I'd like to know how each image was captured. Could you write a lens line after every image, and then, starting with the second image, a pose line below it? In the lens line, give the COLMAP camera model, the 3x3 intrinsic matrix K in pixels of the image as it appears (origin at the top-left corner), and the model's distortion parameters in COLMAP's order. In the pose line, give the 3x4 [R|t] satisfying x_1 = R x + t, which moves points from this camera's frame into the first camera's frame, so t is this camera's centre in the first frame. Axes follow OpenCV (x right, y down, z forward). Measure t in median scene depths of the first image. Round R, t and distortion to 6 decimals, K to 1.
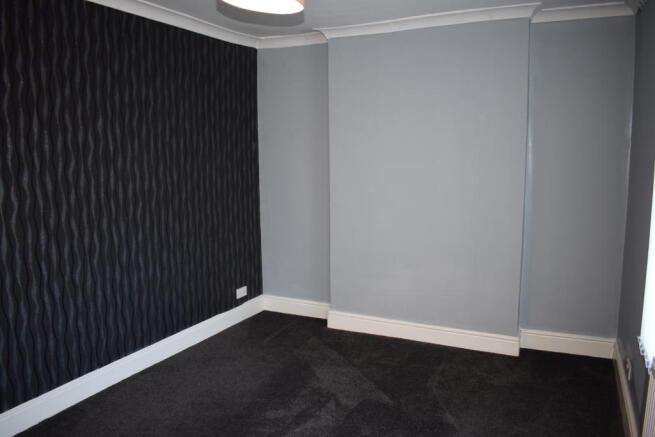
lens RADIAL K [[520.0, 0, 330.8], [0, 520.0, 218.5], [0, 0, 1]] dist [-0.040013, -0.001358]
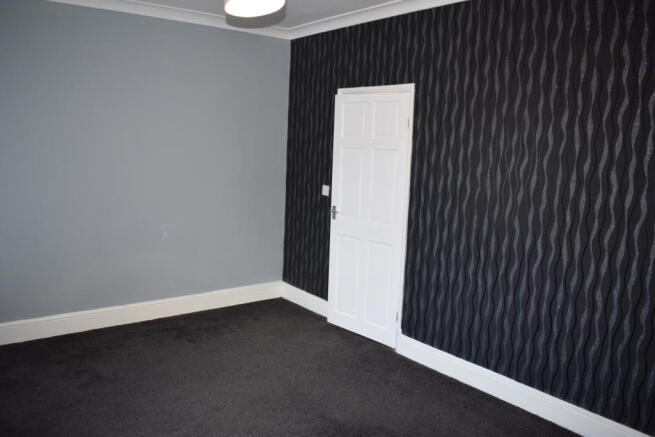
lens RADIAL K [[520.0, 0, 330.8], [0, 520.0, 218.5], [0, 0, 1]] dist [-0.040013, -0.001358]
pose [[-0.423939, 0.126688, -0.896787, 0.542113], [-0.154538, 0.965529, 0.209454, -0.150954], [0.892409, 0.227384, -0.389747, 1.085836]]
